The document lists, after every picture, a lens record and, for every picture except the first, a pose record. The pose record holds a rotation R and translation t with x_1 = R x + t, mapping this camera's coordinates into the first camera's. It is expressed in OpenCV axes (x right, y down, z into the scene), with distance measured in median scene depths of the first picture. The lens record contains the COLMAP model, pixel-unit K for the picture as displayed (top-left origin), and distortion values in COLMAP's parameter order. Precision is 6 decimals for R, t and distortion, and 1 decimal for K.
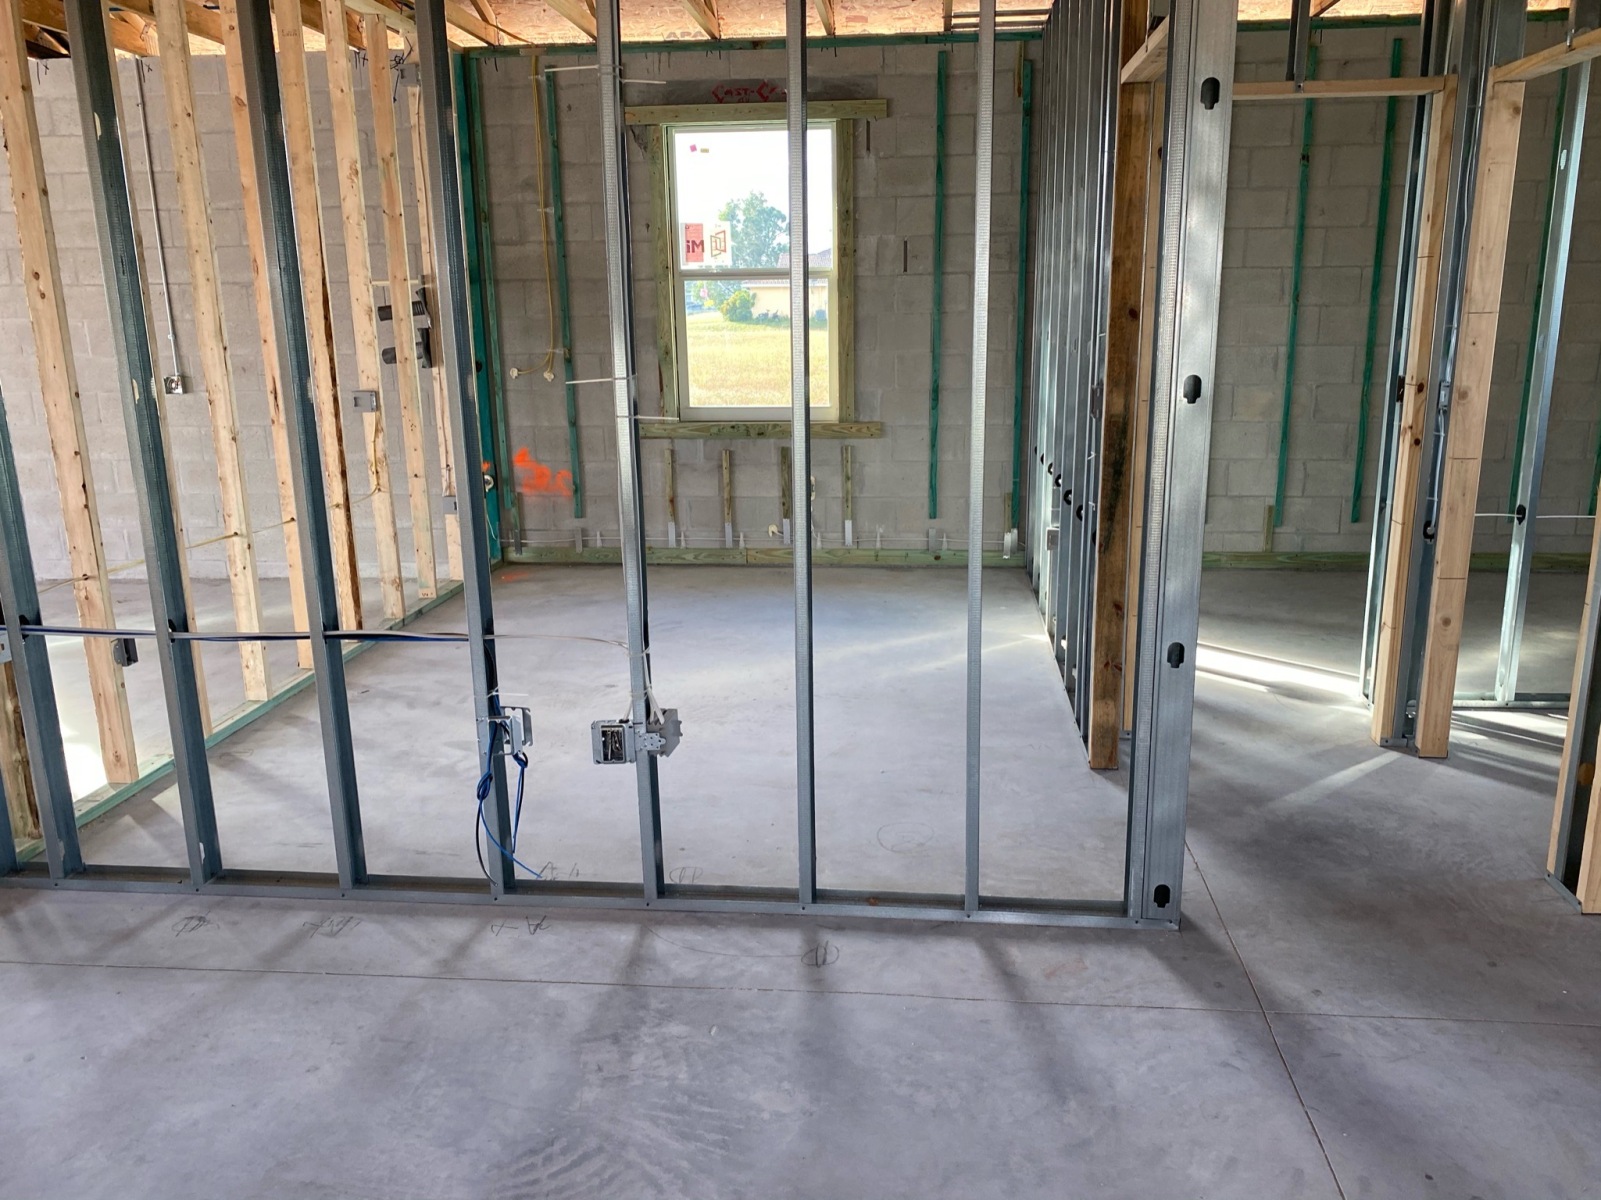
lens RADIAL K [[1213.0, 0, 806.2], [0, 1213.0, 596.6], [0, 0, 1]] dist [0.046850, -0.048596]
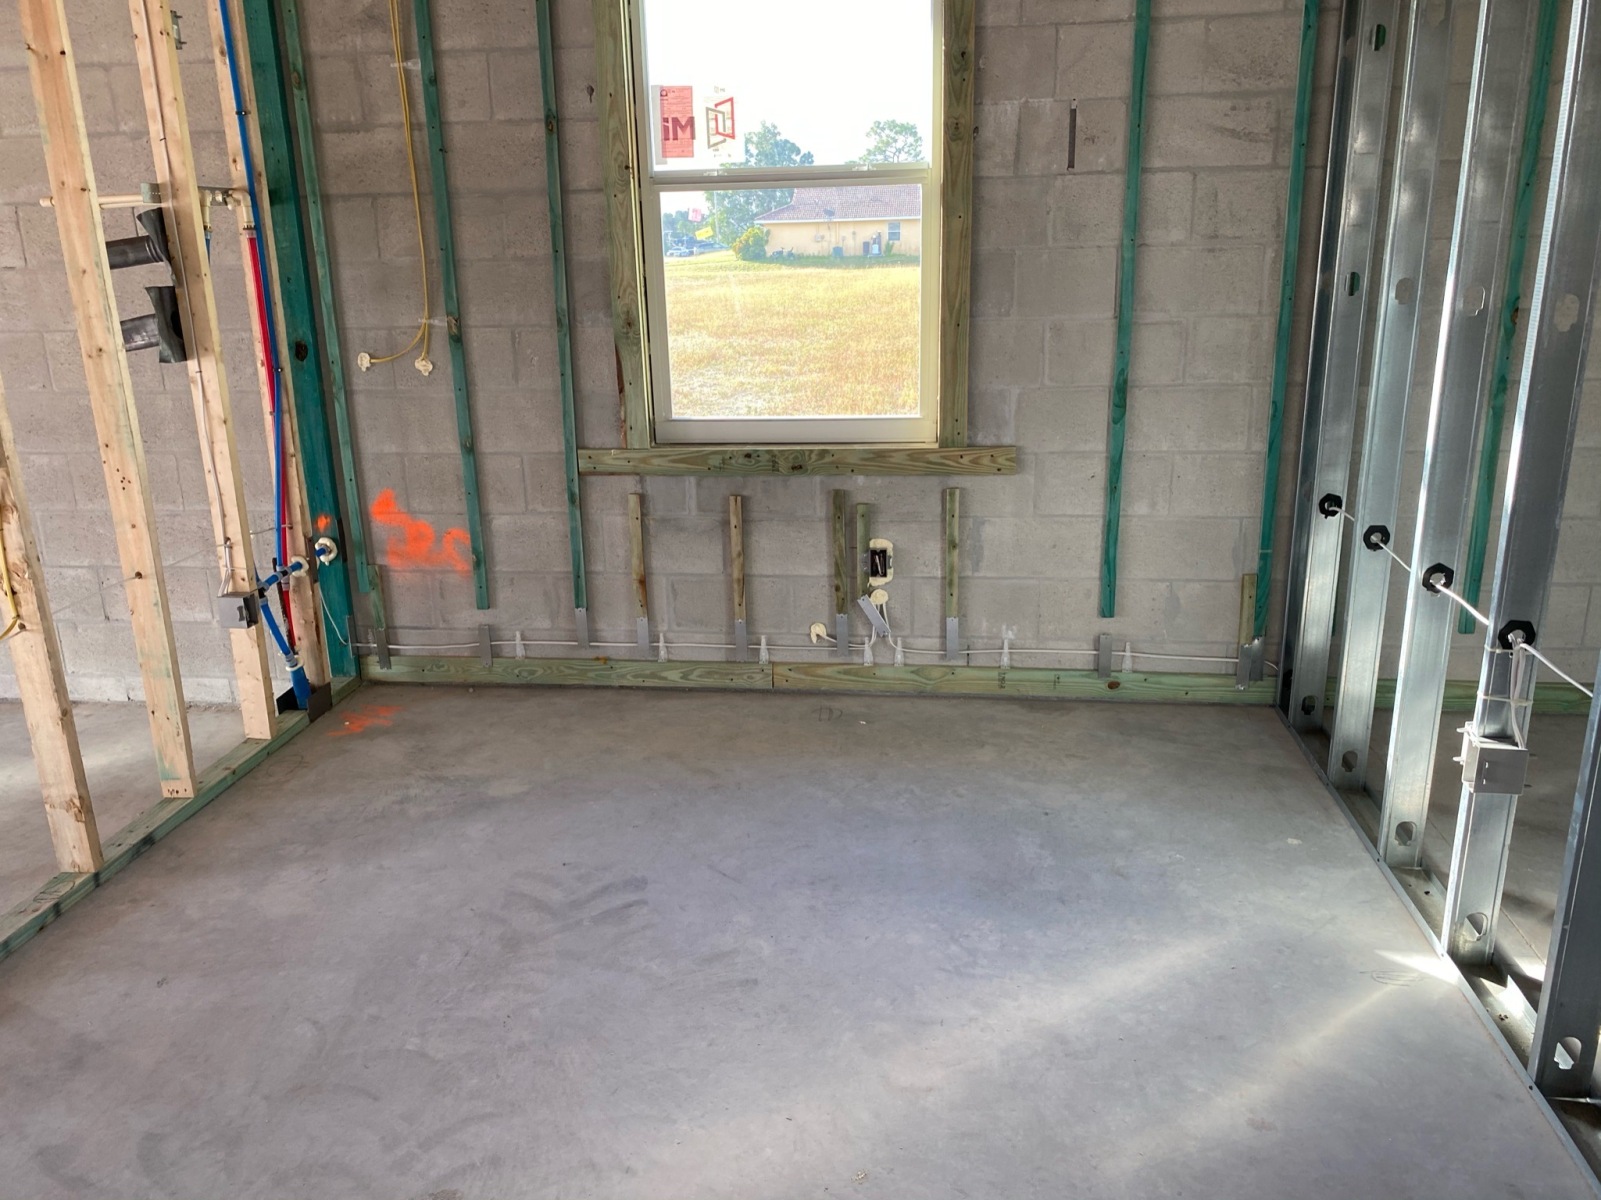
lens RADIAL K [[1226.7, 0, 777.3], [0, 1226.7, 595.7], [0, 0, 1]] dist [0.002710, -0.003251]
pose [[0.999380, -0.000665, -0.035212, -0.027059], [0.002244, 0.998993, 0.044804, -0.100699], [0.035146, -0.044855, 0.998375, 0.434507]]
